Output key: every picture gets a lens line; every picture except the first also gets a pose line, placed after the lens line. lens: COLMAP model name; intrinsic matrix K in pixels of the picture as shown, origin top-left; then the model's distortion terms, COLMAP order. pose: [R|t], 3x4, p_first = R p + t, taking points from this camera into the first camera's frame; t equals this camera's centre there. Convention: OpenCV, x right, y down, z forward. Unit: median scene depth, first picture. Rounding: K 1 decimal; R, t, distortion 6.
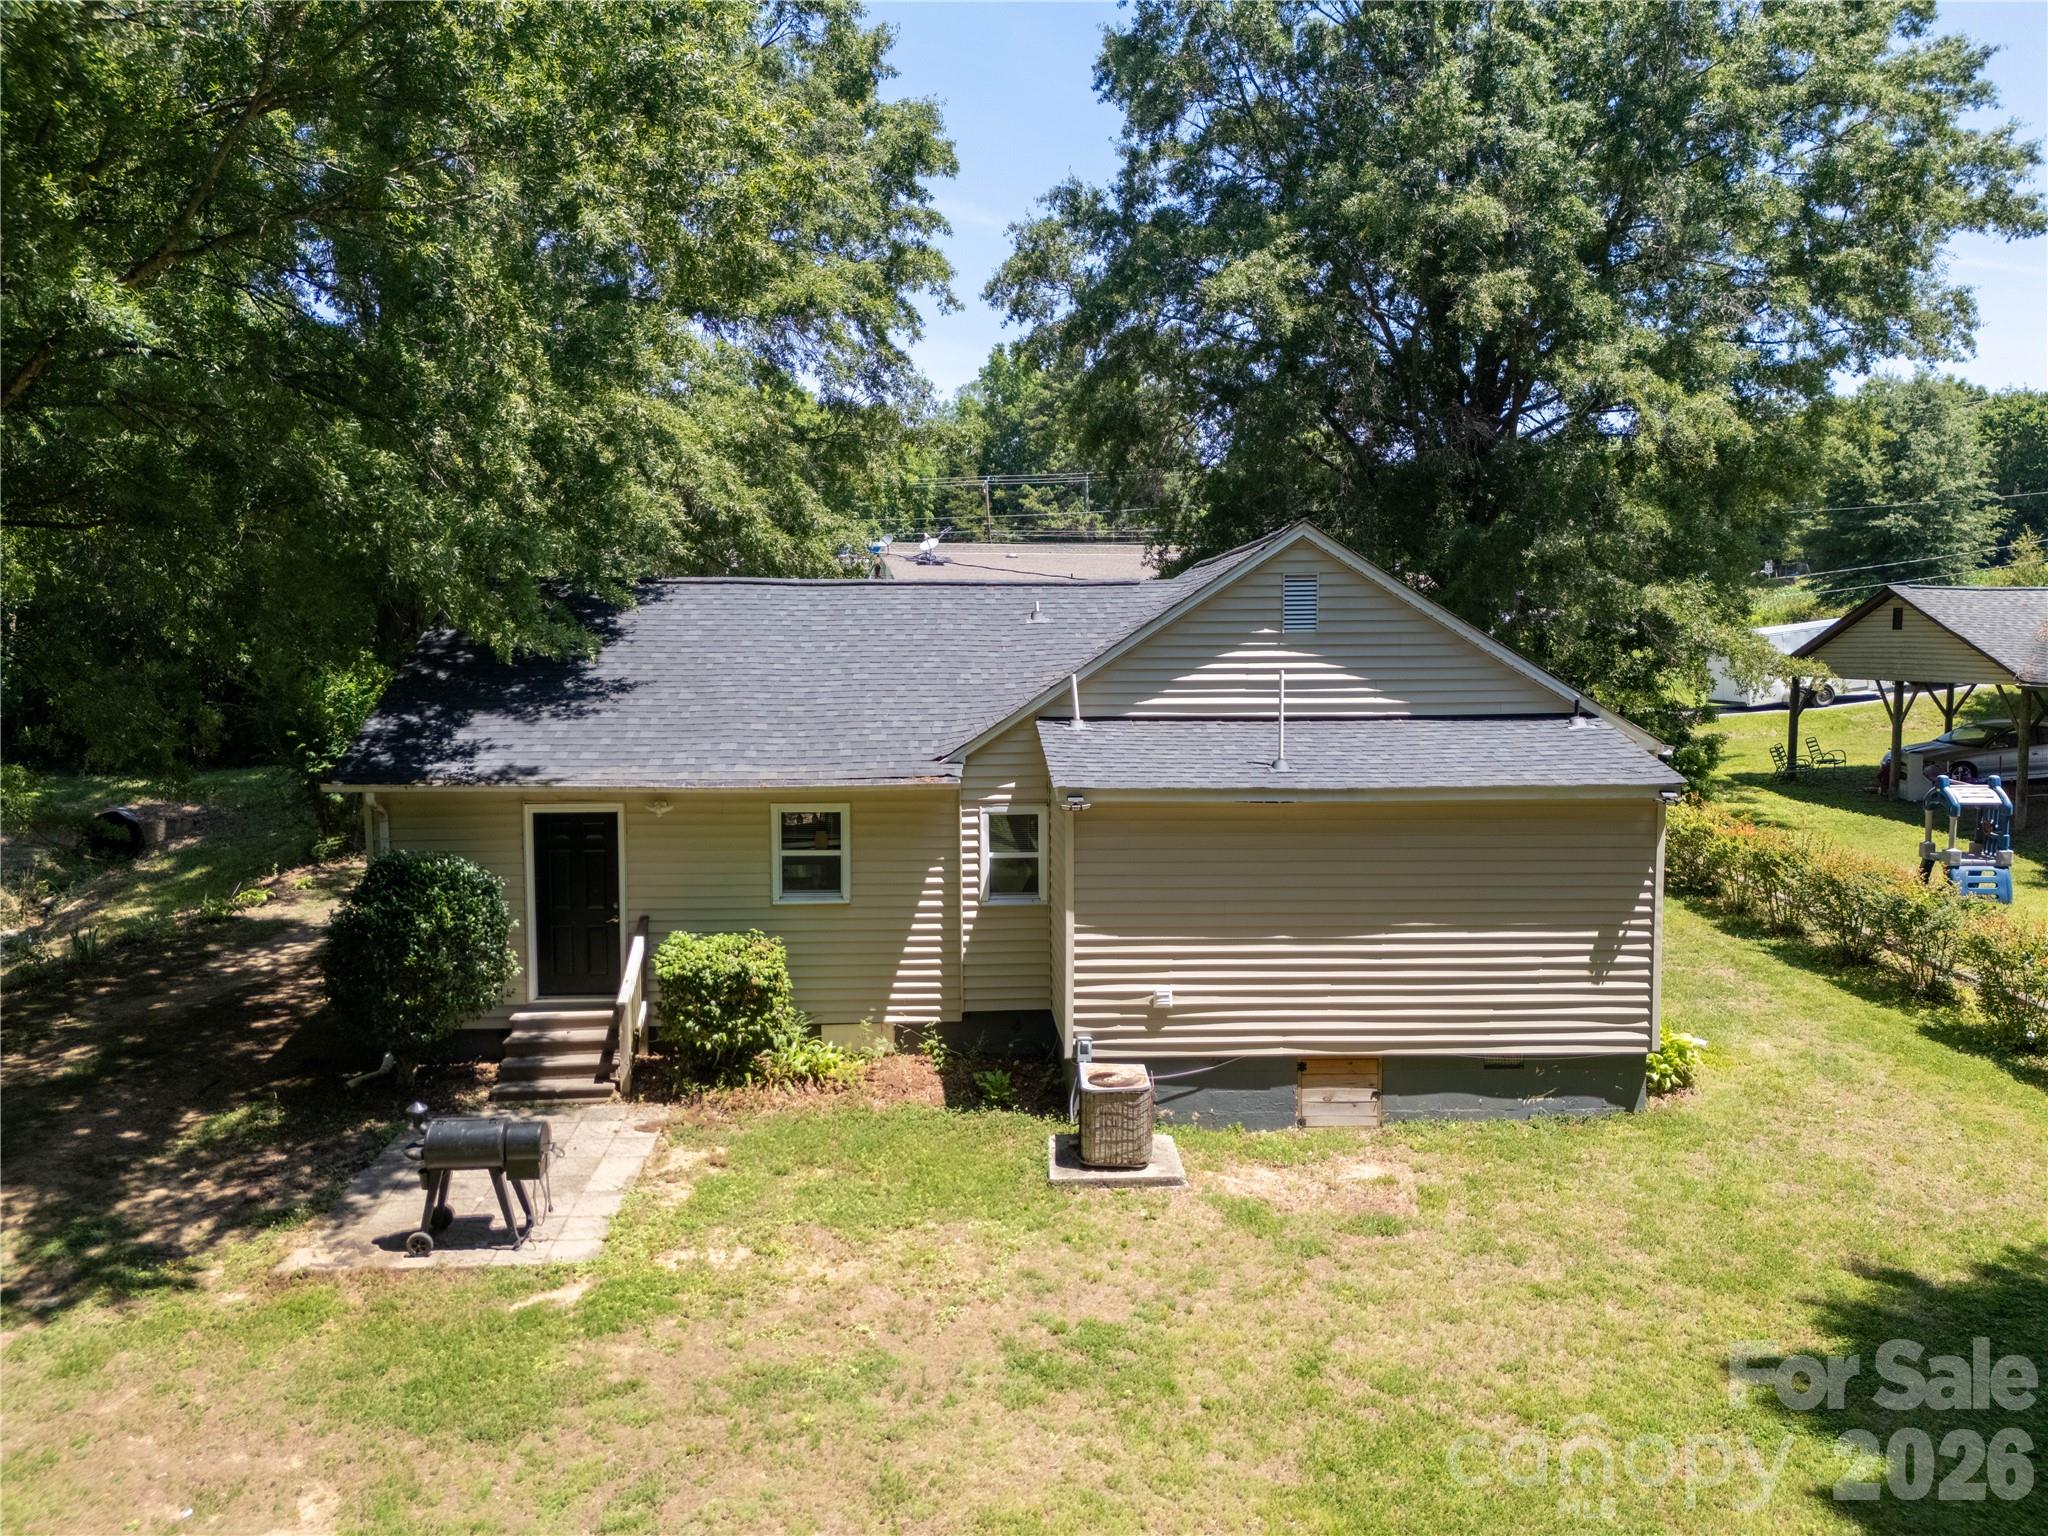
lens RADIAL K [[1499.2, 0, 1024.0], [0, 1499.2, 768.0], [0, 0, 1]] dist [0.070912, -0.096822]
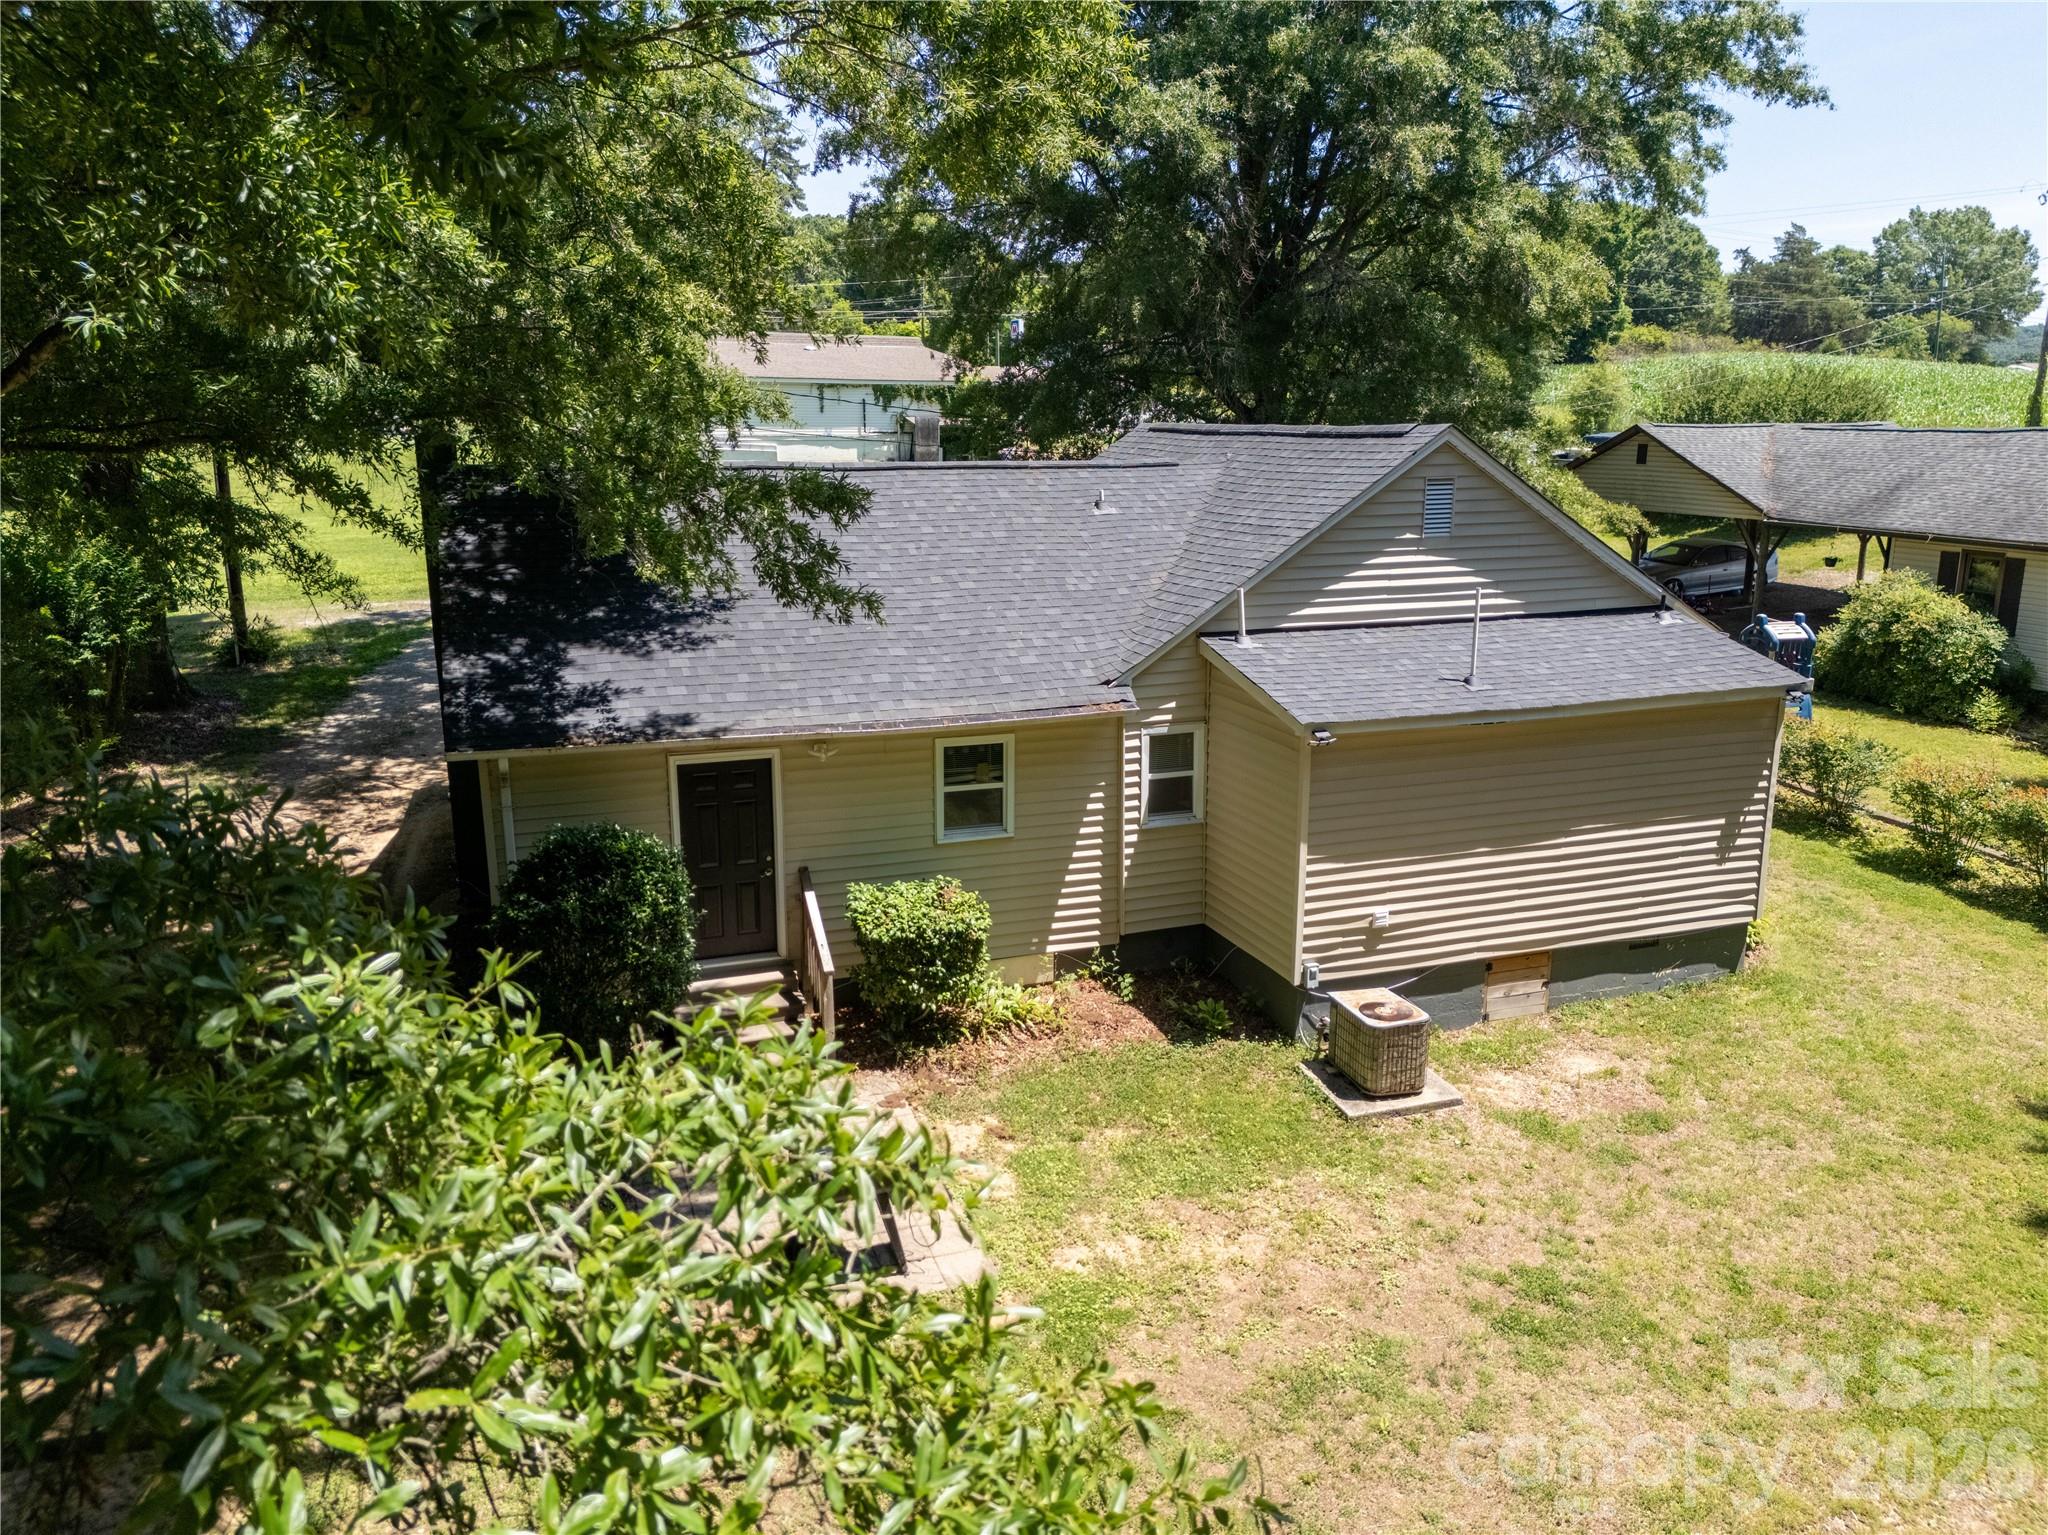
lens RADIAL K [[1486.0, 0, 1000.5], [0, 1486.0, 769.6], [0, 0, 1]] dist [0.033371, -0.056153]
pose [[0.959951, -0.067428, 0.271933, -0.411598], [0.026265, 0.987991, 0.152265, -0.104634], [-0.278935, -0.139024, 0.950194, 0.120940]]
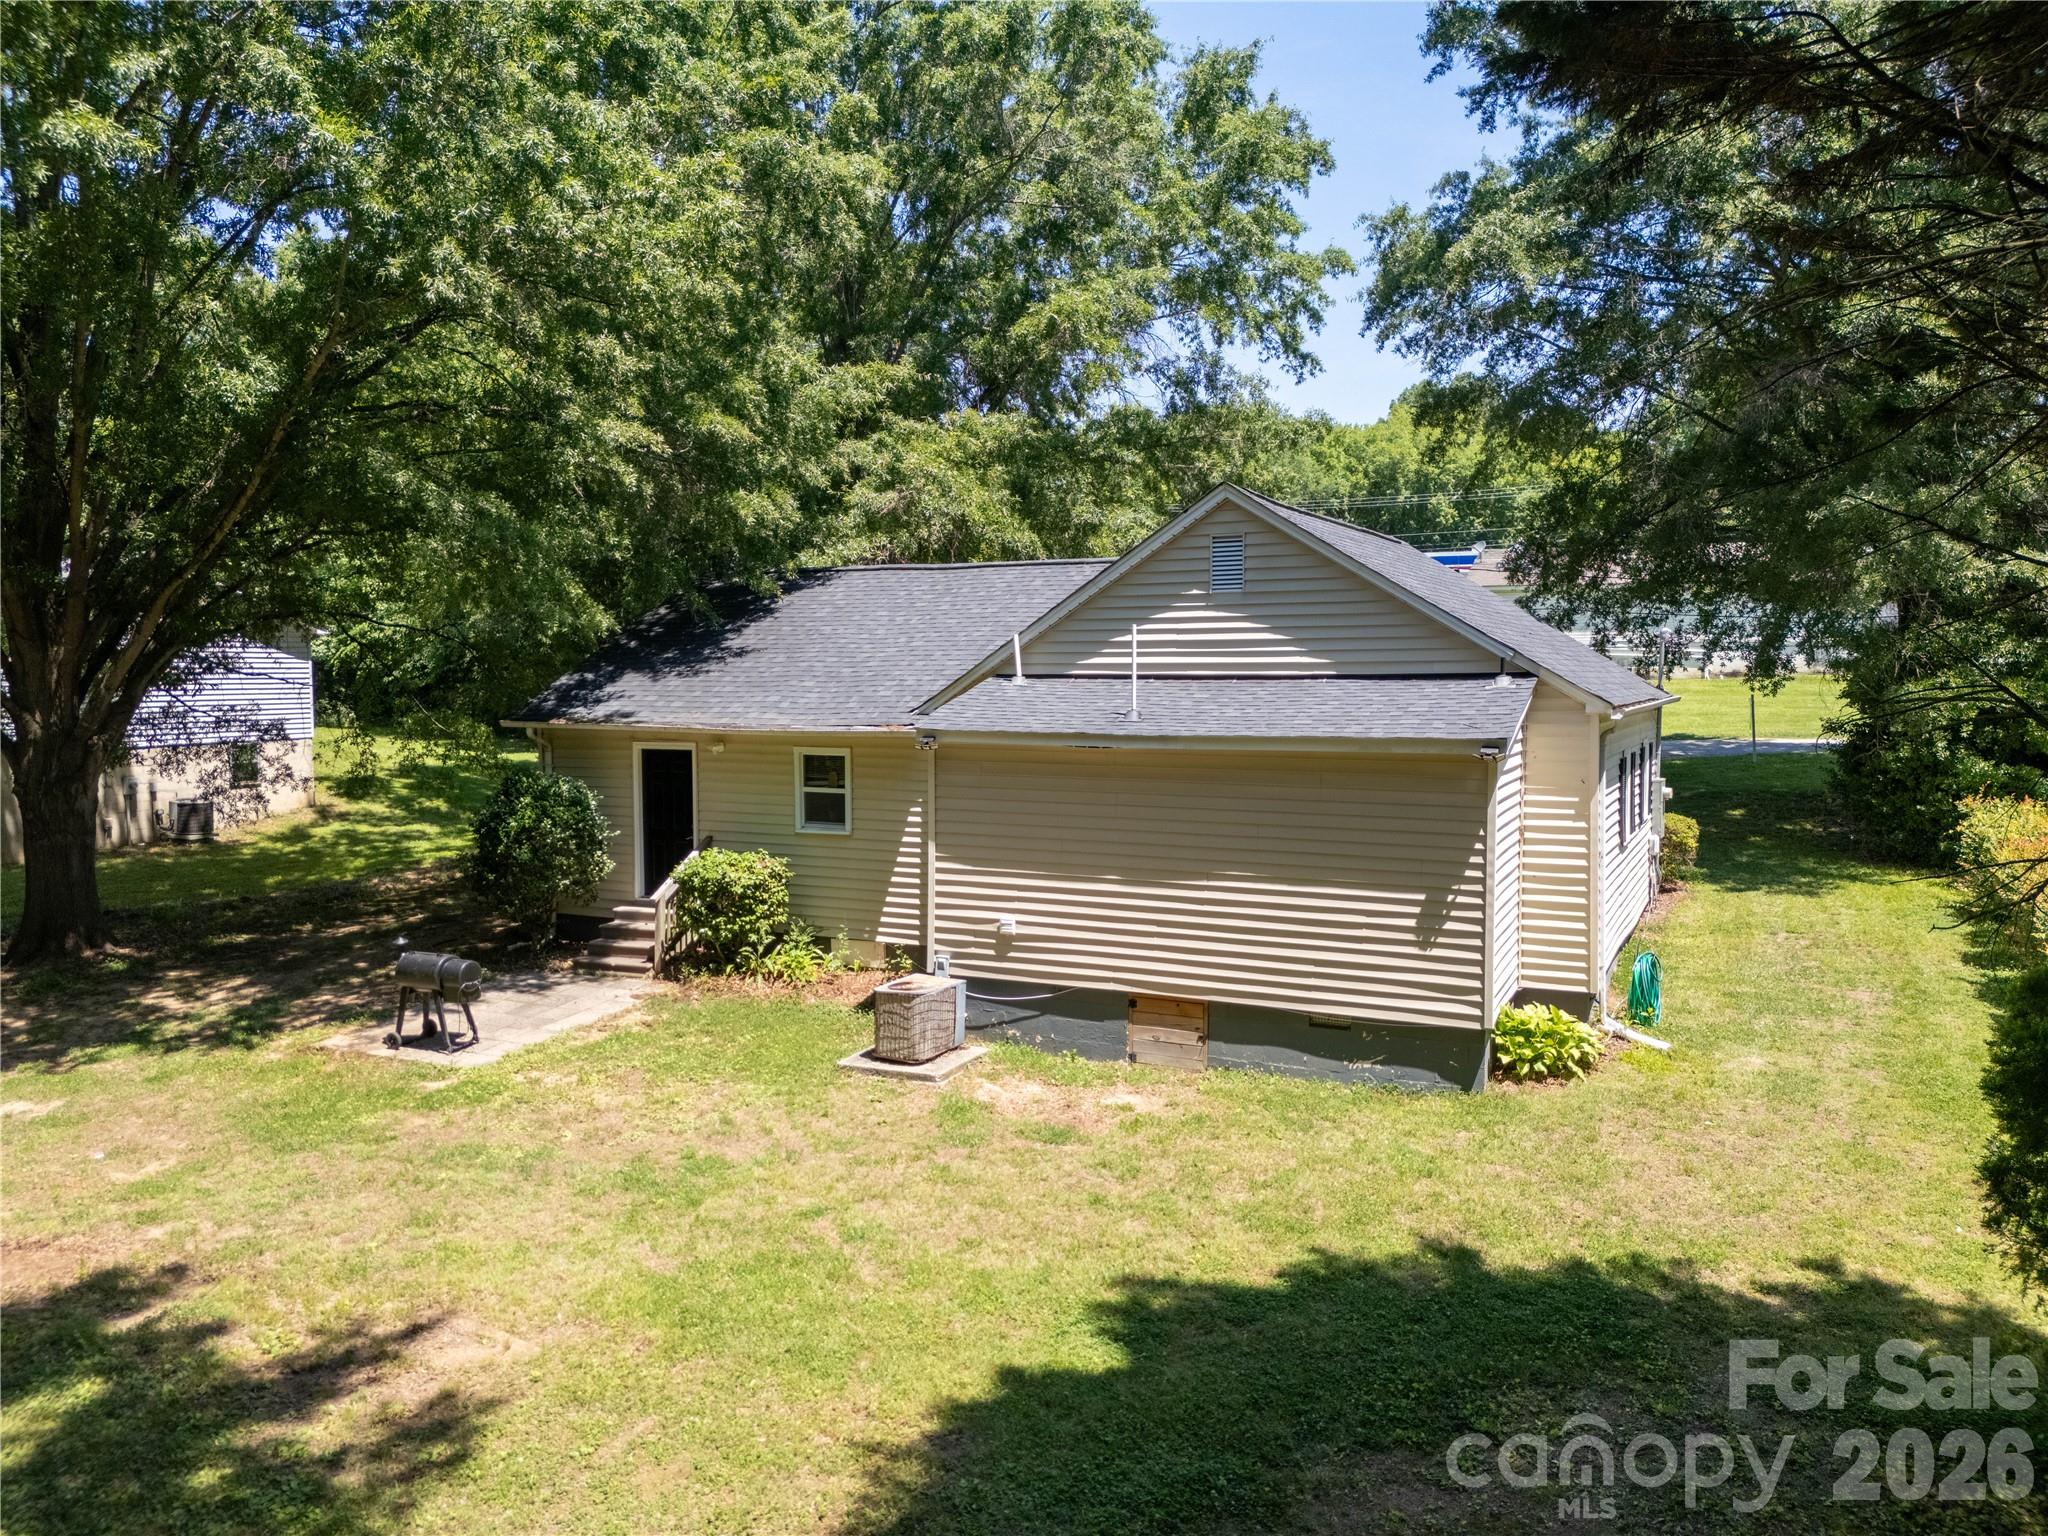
lens RADIAL K [[1492.7, 0, 1024.0], [0, 1492.7, 768.0], [0, 0, 1]] dist [0.069309, -0.050784]
pose [[0.884835, 0.031839, -0.464816, 0.584792], [-0.038916, 0.999227, -0.005635, 0.043120], [0.464277, 0.023075, 0.885389, 0.043835]]
